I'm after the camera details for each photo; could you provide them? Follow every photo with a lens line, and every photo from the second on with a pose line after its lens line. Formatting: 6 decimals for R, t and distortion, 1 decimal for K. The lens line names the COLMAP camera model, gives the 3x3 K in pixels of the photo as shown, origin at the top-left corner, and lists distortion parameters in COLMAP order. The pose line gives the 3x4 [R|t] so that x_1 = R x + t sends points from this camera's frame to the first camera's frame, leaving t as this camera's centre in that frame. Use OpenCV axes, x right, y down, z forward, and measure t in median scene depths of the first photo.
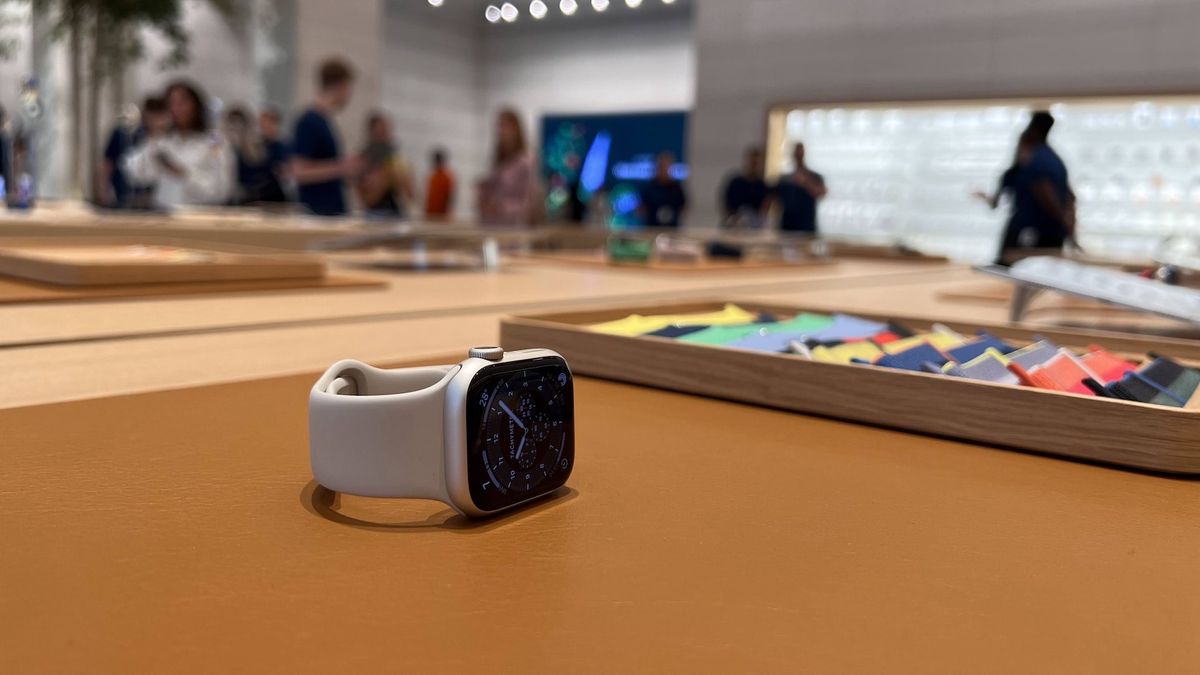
lens RADIAL K [[902.9, 0, 600.0], [0, 902.9, 337.5], [0, 0, 1]] dist [0.044311, -0.004242]
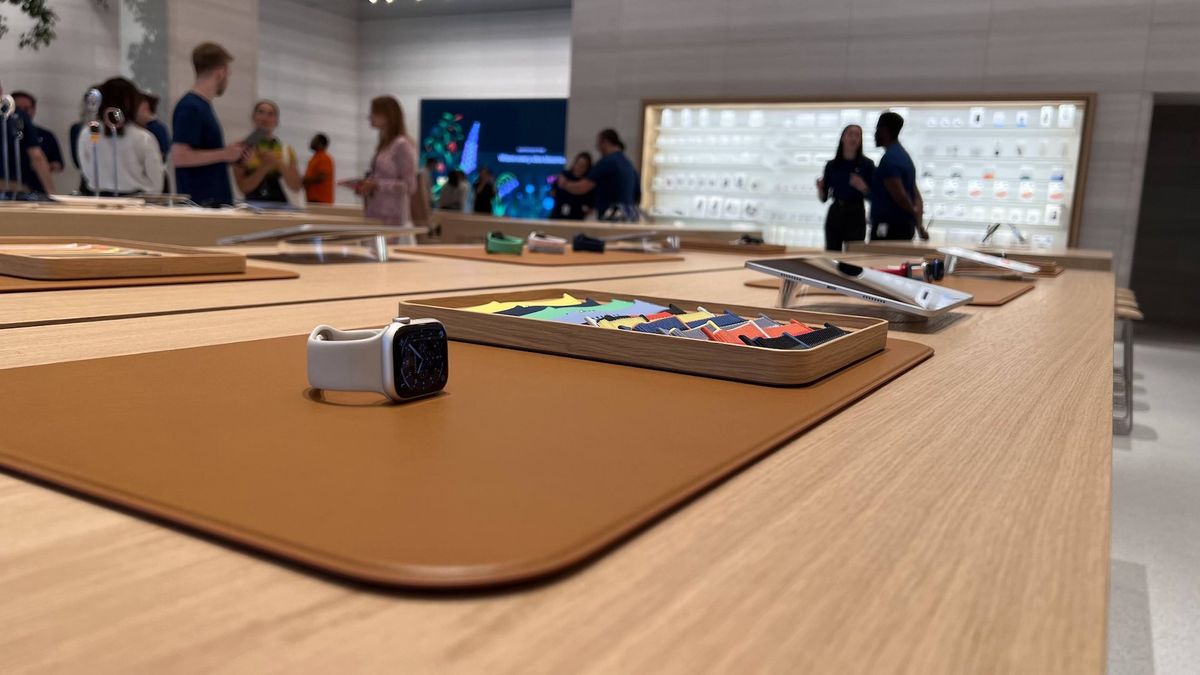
lens RADIAL K [[902.9, 0, 600.0], [0, 902.9, 337.5], [0, 0, 1]] dist [0.044311, -0.004242]
pose [[0.991825, -0.007569, 0.127380, 0.010743], [0.005231, 0.999812, 0.018677, 0.004364], [-0.127497, -0.017858, 0.991678, -0.211876]]
